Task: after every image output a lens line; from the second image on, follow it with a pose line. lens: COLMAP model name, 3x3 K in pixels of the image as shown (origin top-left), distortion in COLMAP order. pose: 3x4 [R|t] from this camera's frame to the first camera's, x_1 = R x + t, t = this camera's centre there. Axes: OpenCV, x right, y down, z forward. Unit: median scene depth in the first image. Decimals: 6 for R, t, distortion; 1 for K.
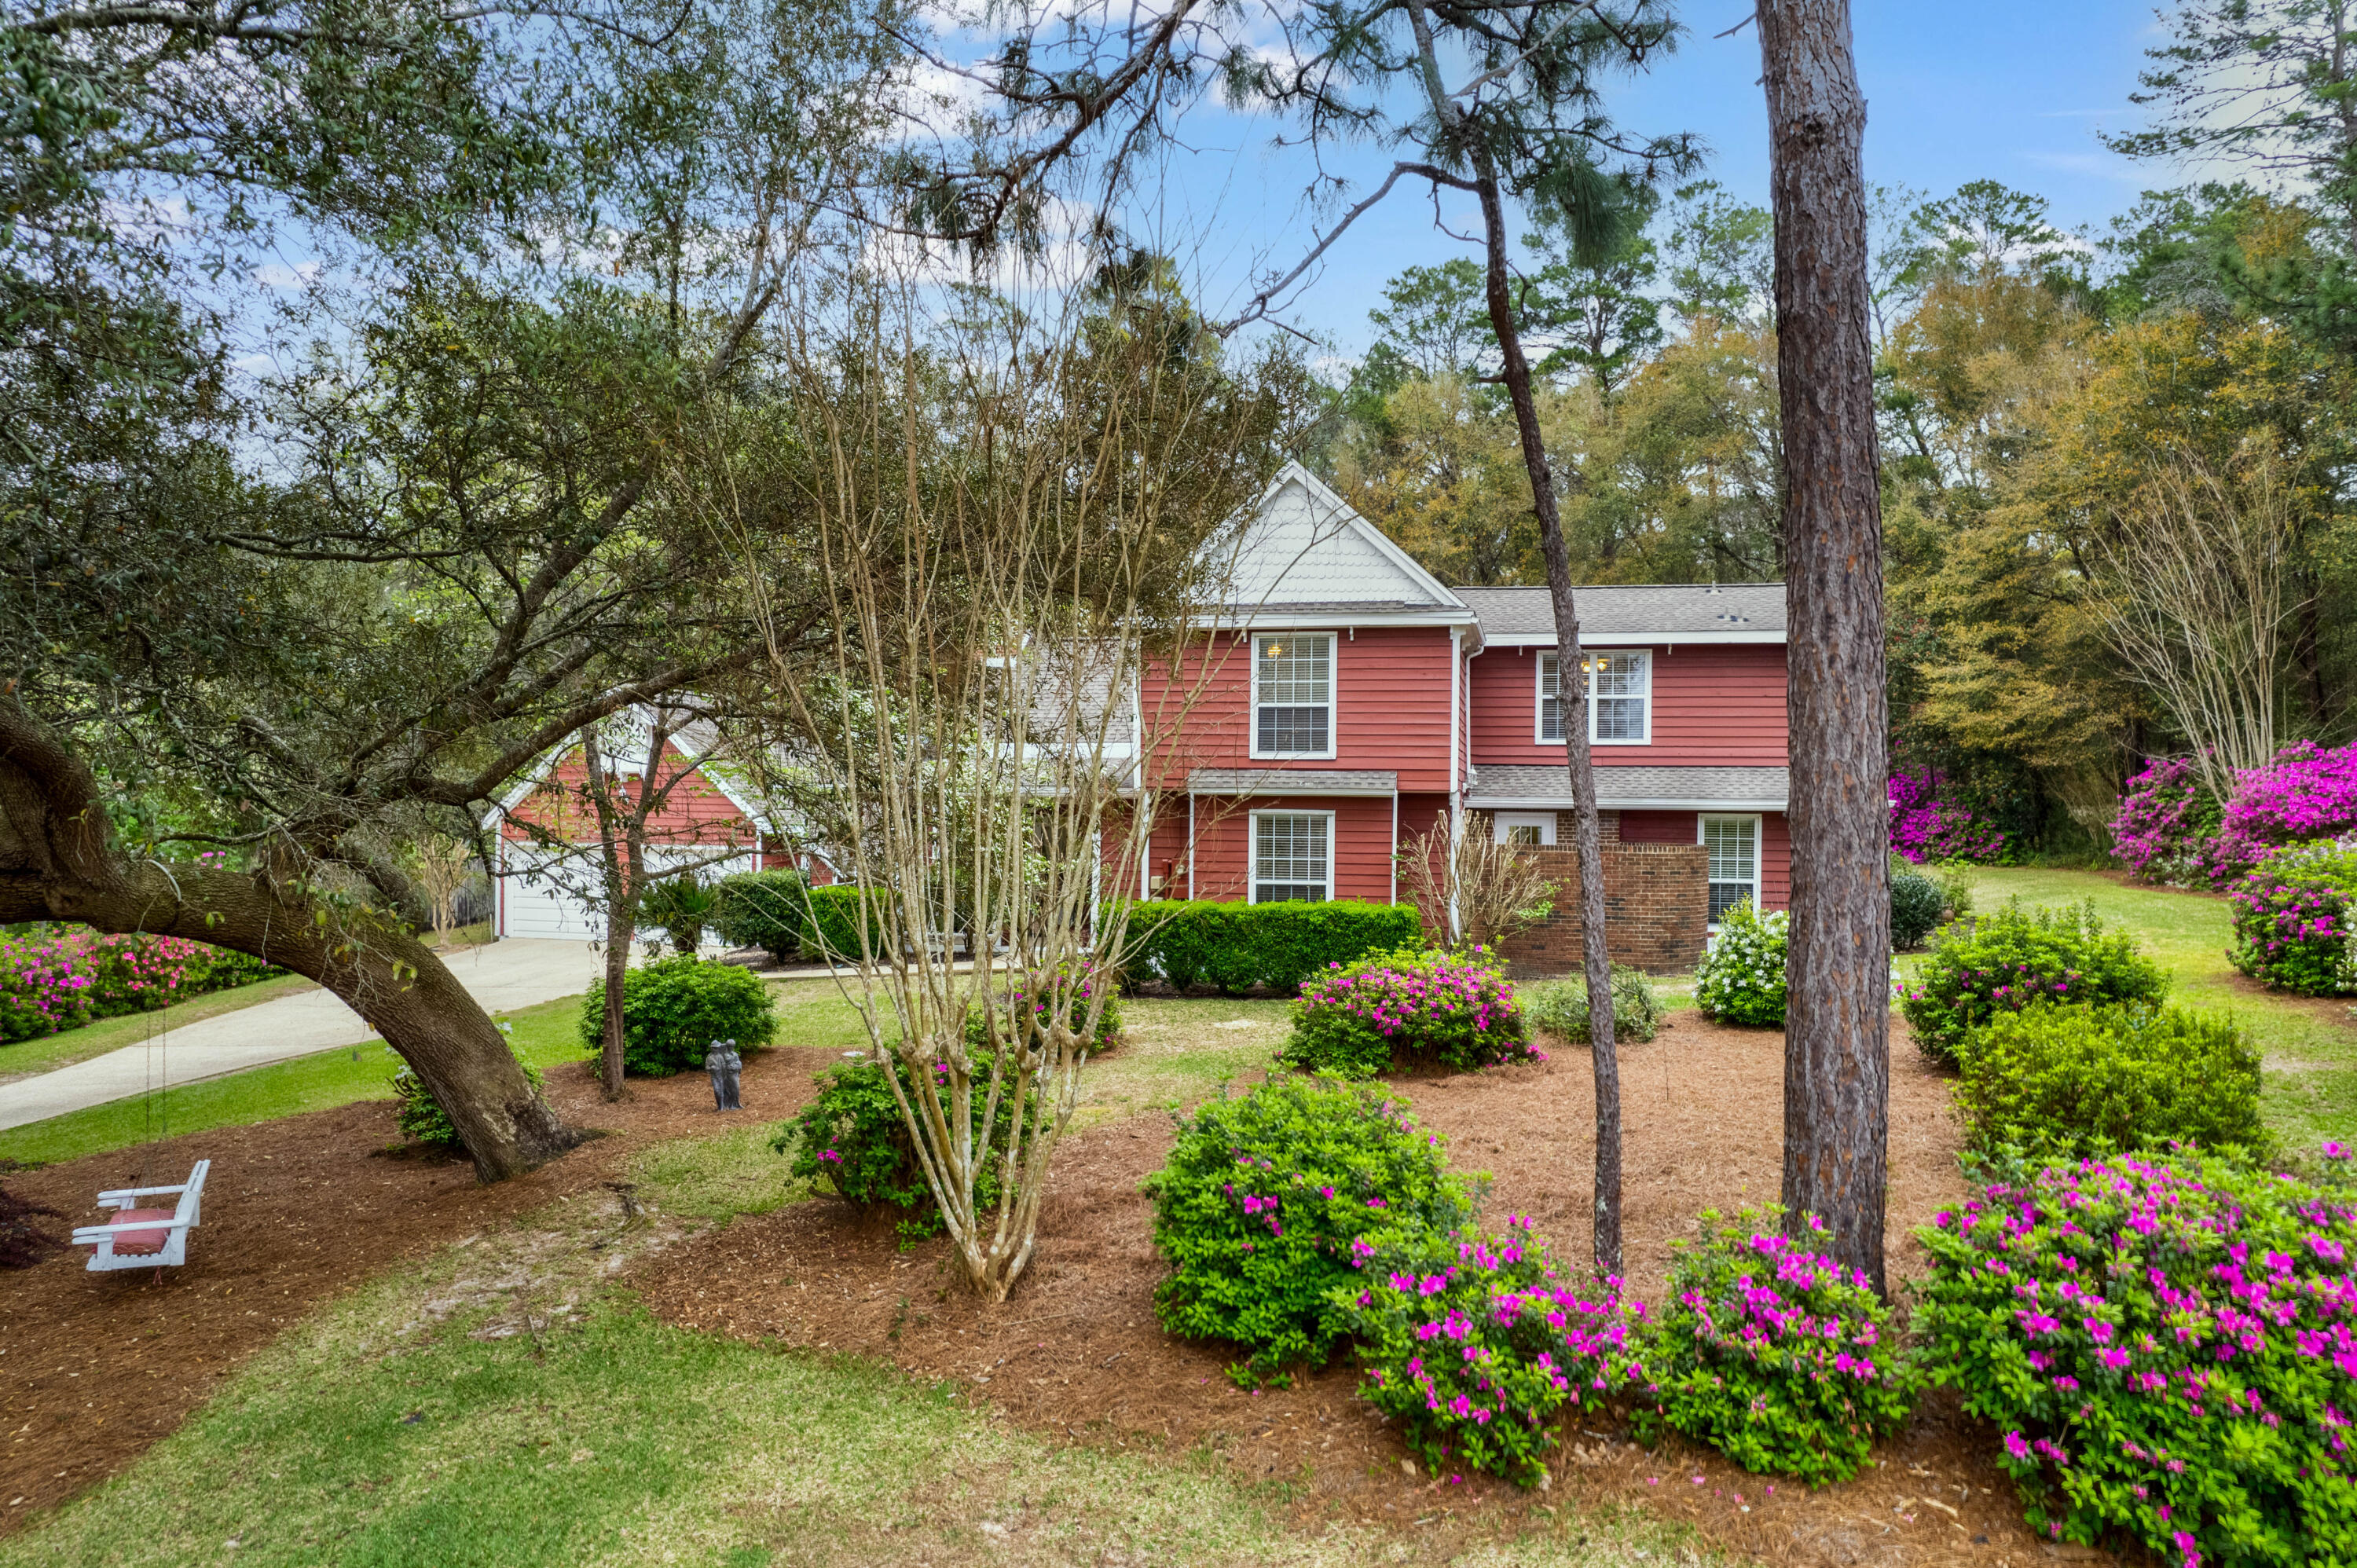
lens RADIAL K [[1545.6, 0, 1170.2], [0, 1545.6, 813.7], [0, 0, 1]] dist [-0.075781, 0.078388]
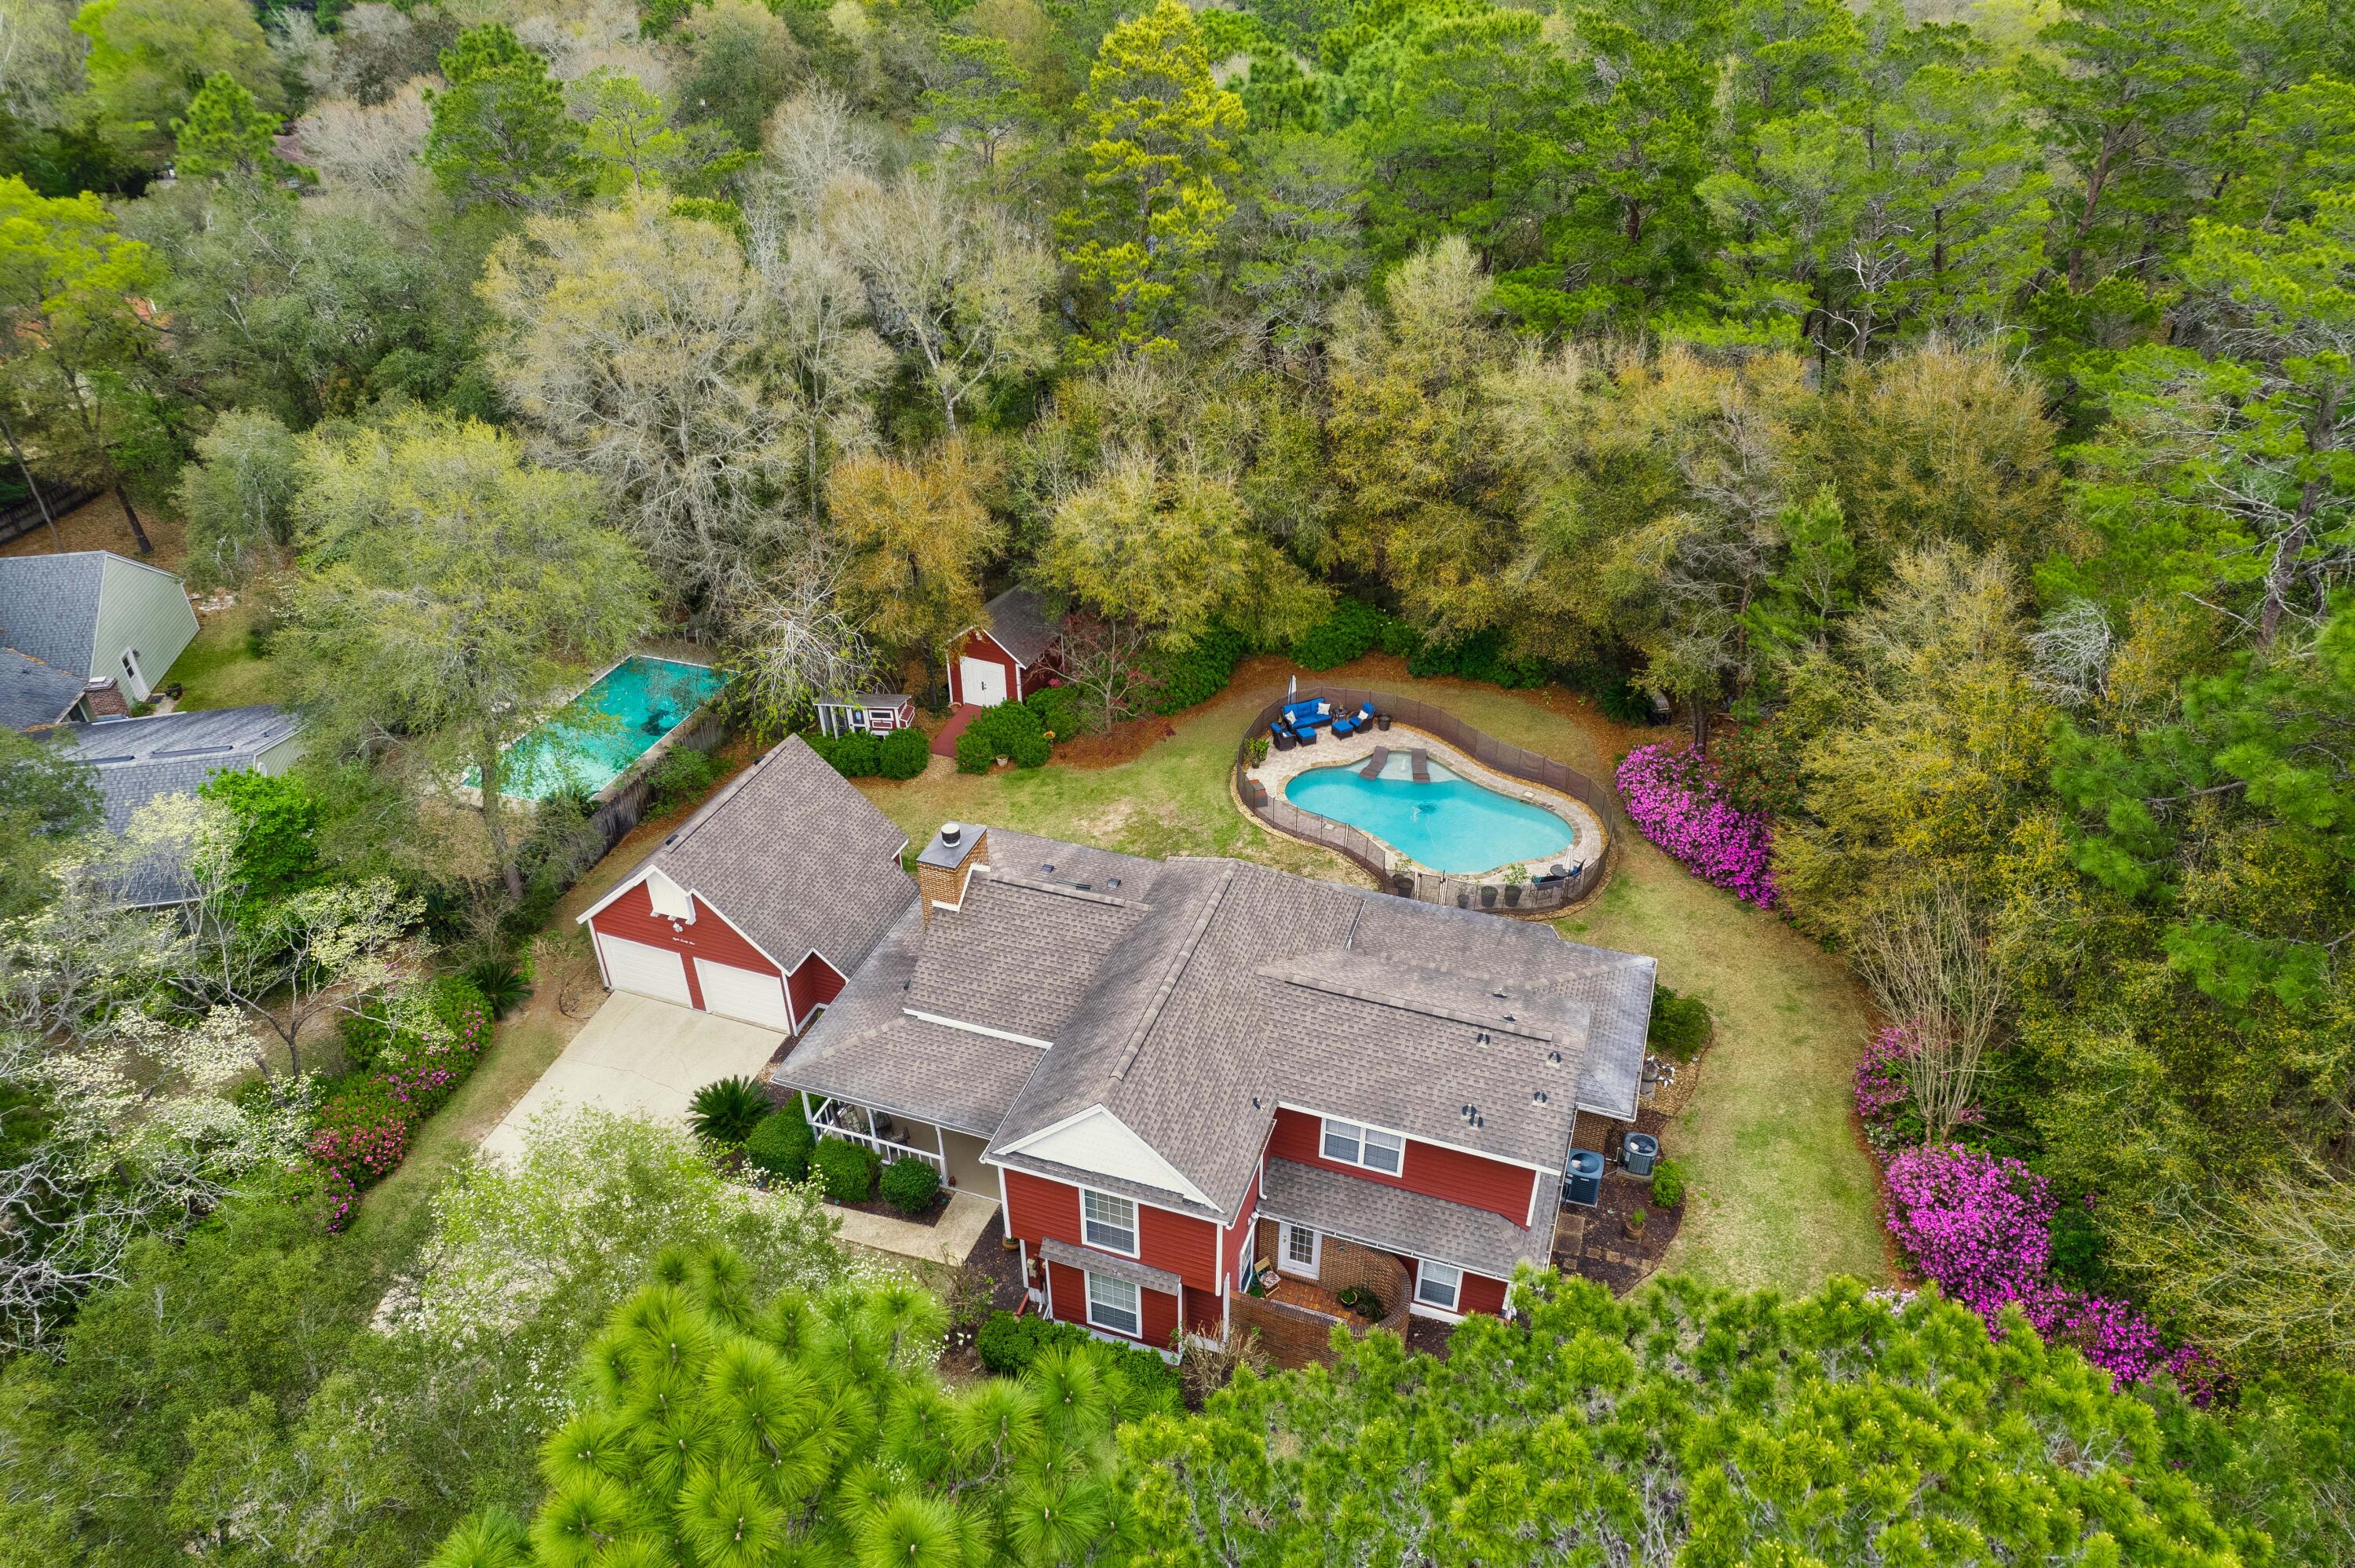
lens RADIAL K [[1503.6, 0, 1177.4], [0, 1503.6, 792.3], [0, 0, 1]] dist [-0.067161, 0.045017]
pose [[0.994340, 0.043899, -0.096752, 0.256339], [0.015328, 0.841843, 0.539504, -1.138803], [0.105134, -0.537934, 0.836405, 0.085972]]
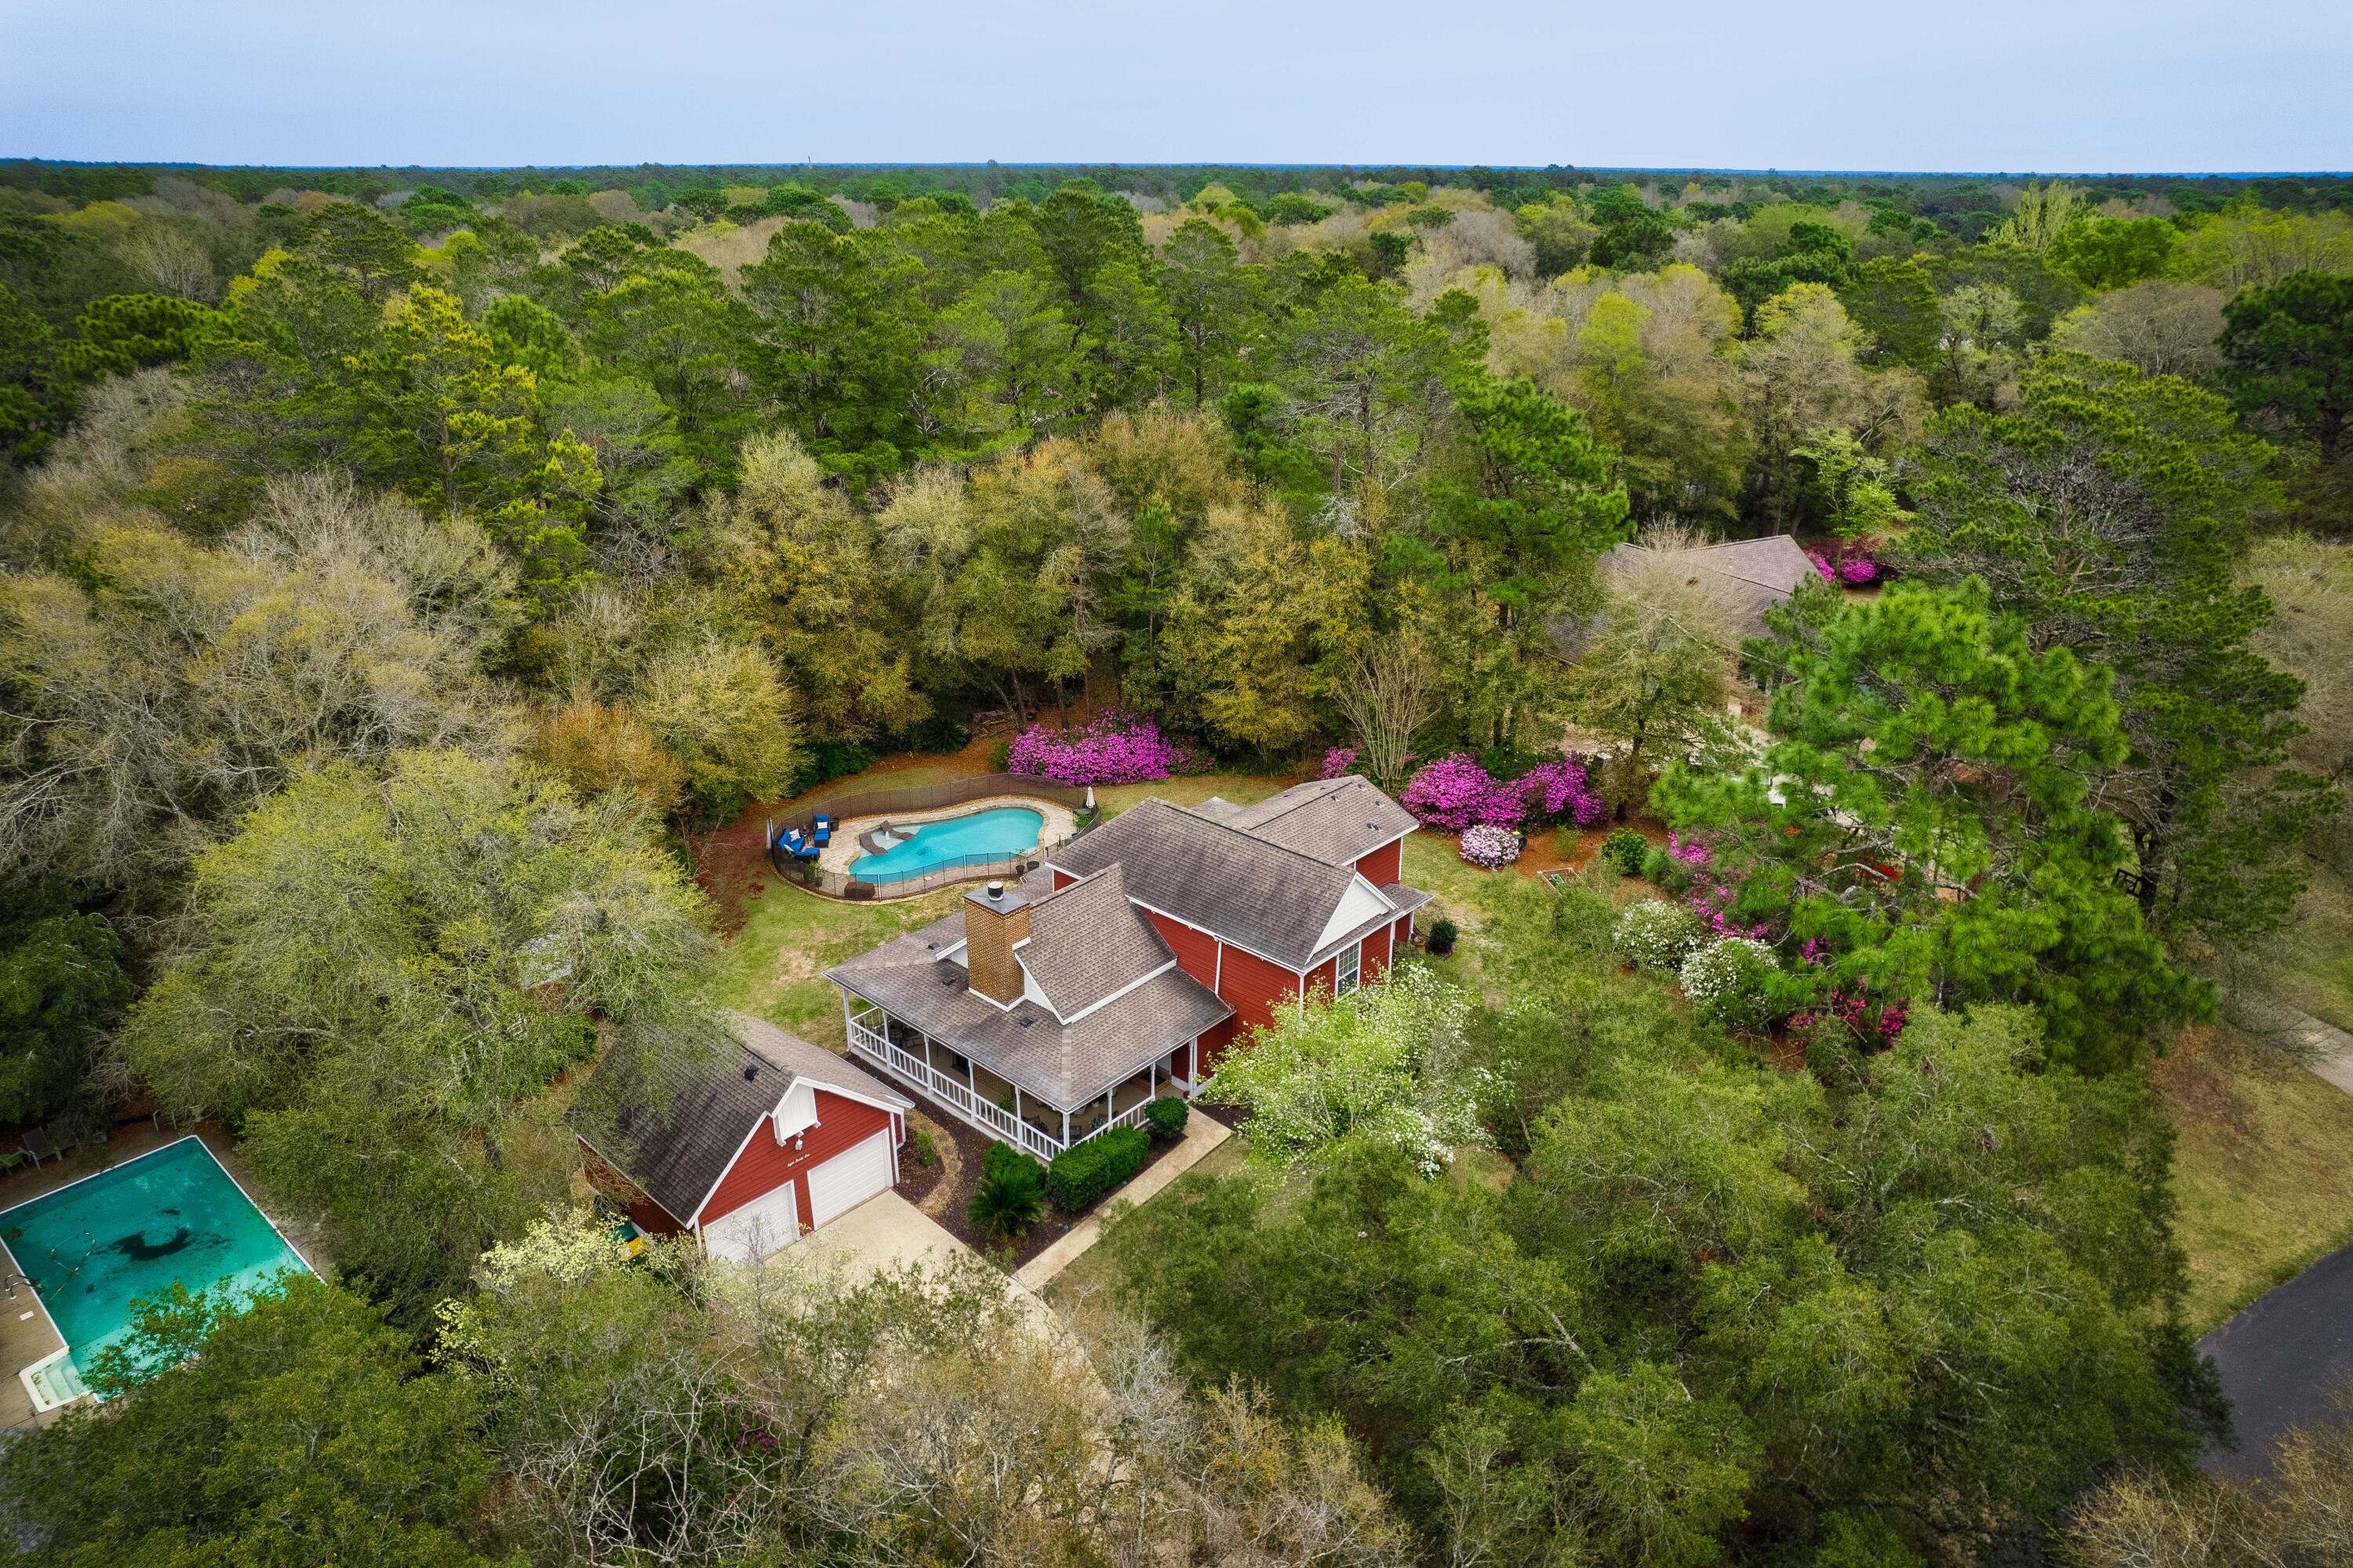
lens RADIAL K [[1502.6, 0, 1176.4], [0, 1502.6, 792.3], [0, 0, 1]] dist [-0.067161, 0.045017]
pose [[0.484722, -0.351973, 0.800725, -1.599151], [0.011280, 0.917900, 0.396652, -1.121551], [-0.874596, -0.183233, 0.448896, 0.334135]]
